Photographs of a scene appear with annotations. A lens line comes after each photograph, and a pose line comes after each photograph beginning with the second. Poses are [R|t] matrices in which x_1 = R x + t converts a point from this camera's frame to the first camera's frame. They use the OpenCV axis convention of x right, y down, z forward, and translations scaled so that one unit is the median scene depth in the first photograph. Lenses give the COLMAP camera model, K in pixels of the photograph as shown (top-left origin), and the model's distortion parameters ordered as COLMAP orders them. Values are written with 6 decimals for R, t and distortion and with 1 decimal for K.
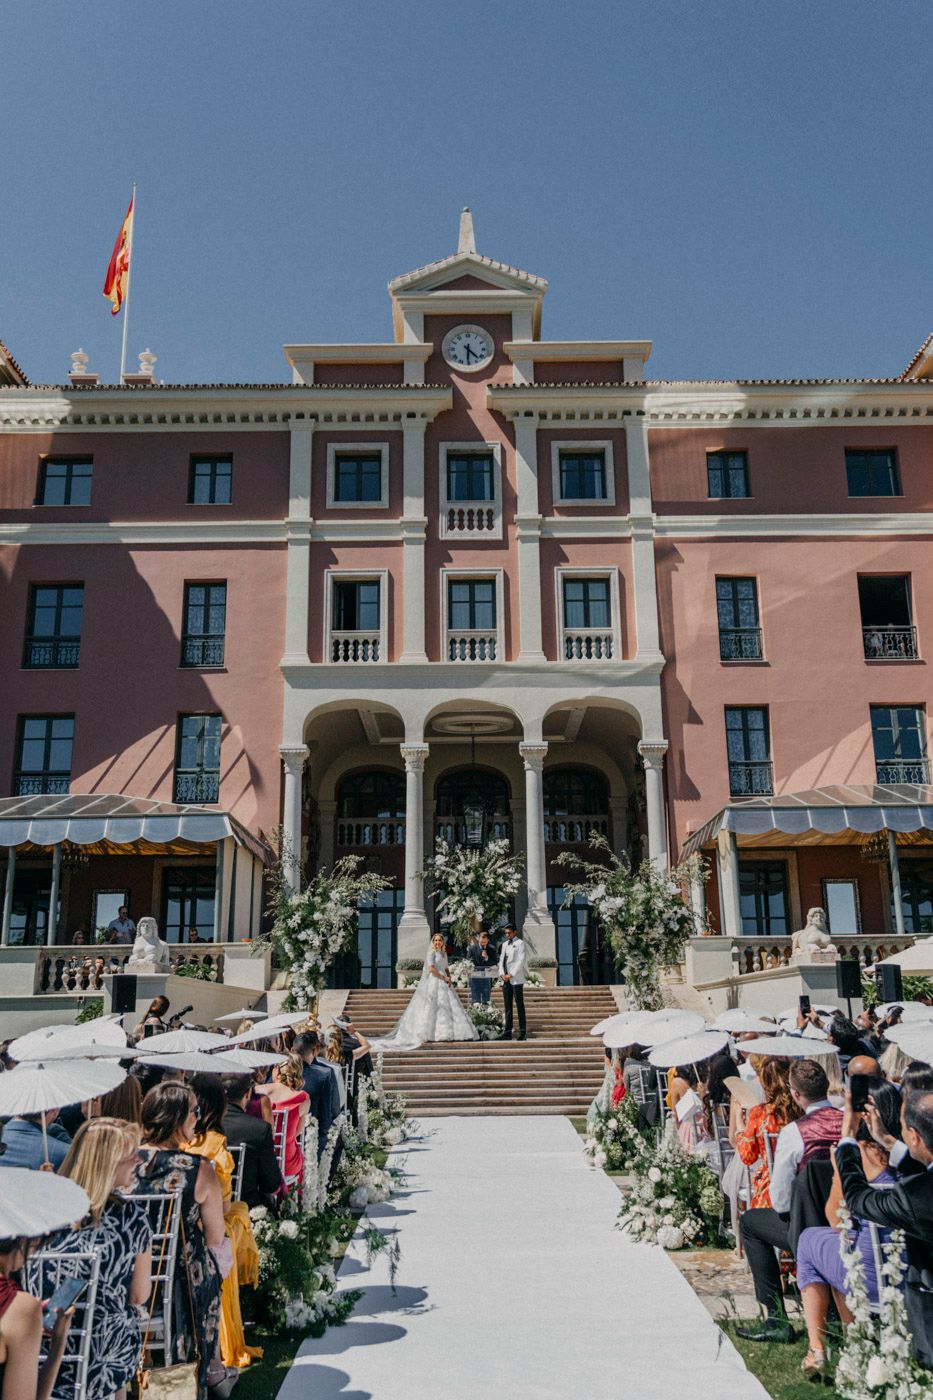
lens RADIAL K [[1313.0, 0, 474.2], [0, 1313.0, 650.0], [0, 0, 1]] dist [0.016553, 0.003047]
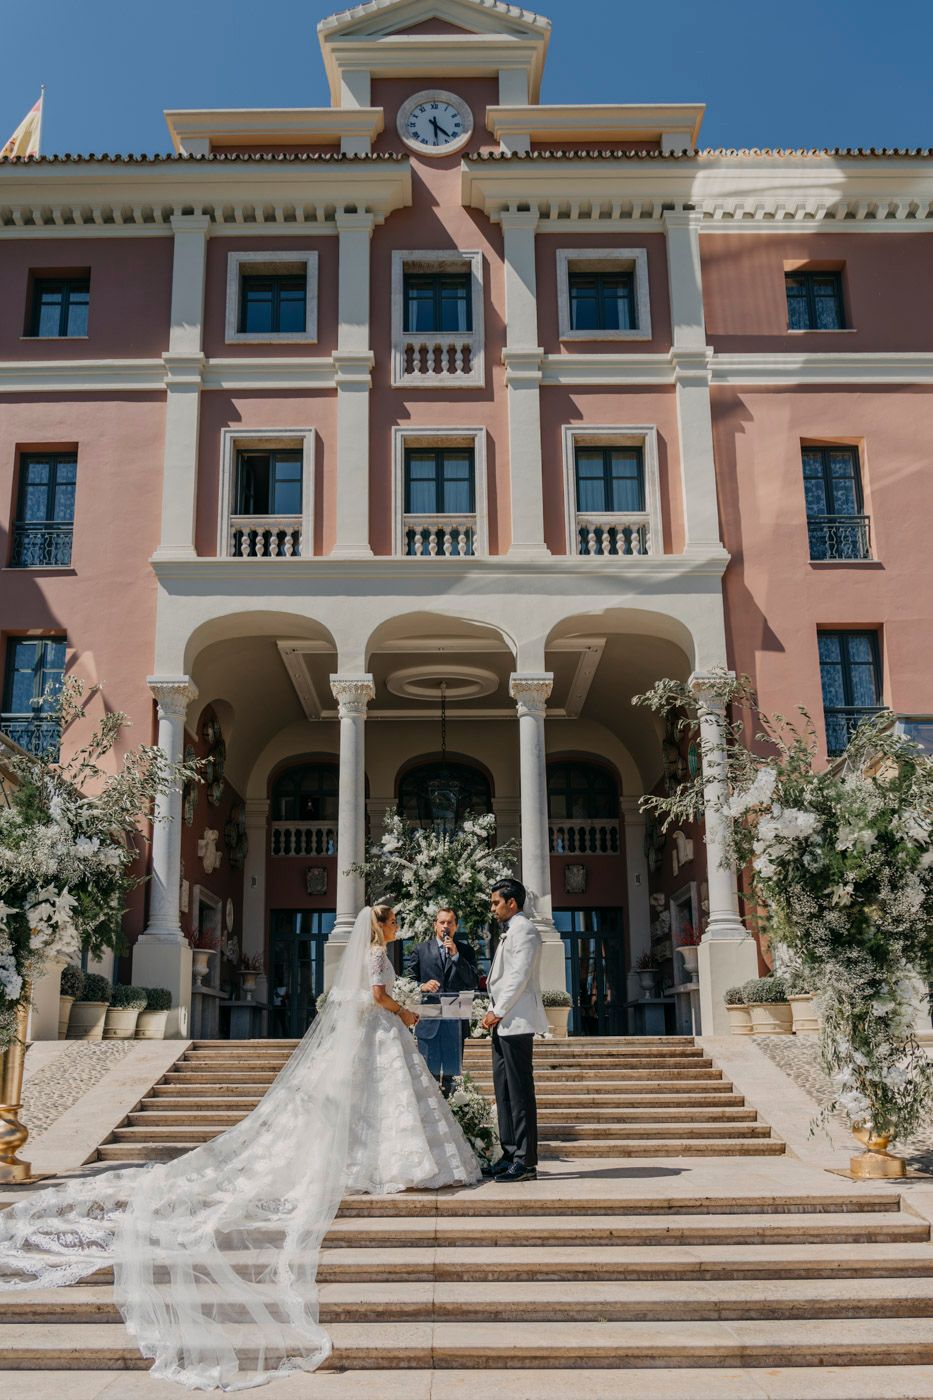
lens RADIAL K [[958.2, 0, 427.4], [0, 958.2, 877.7], [0, 0, 1]] dist [-0.017985, 0.004505]
pose [[0.999499, 0.000434, -0.031635, 0.007725], [0.002505, 0.995681, 0.092802, 0.123532], [0.031539, -0.092835, 0.995182, 0.491668]]
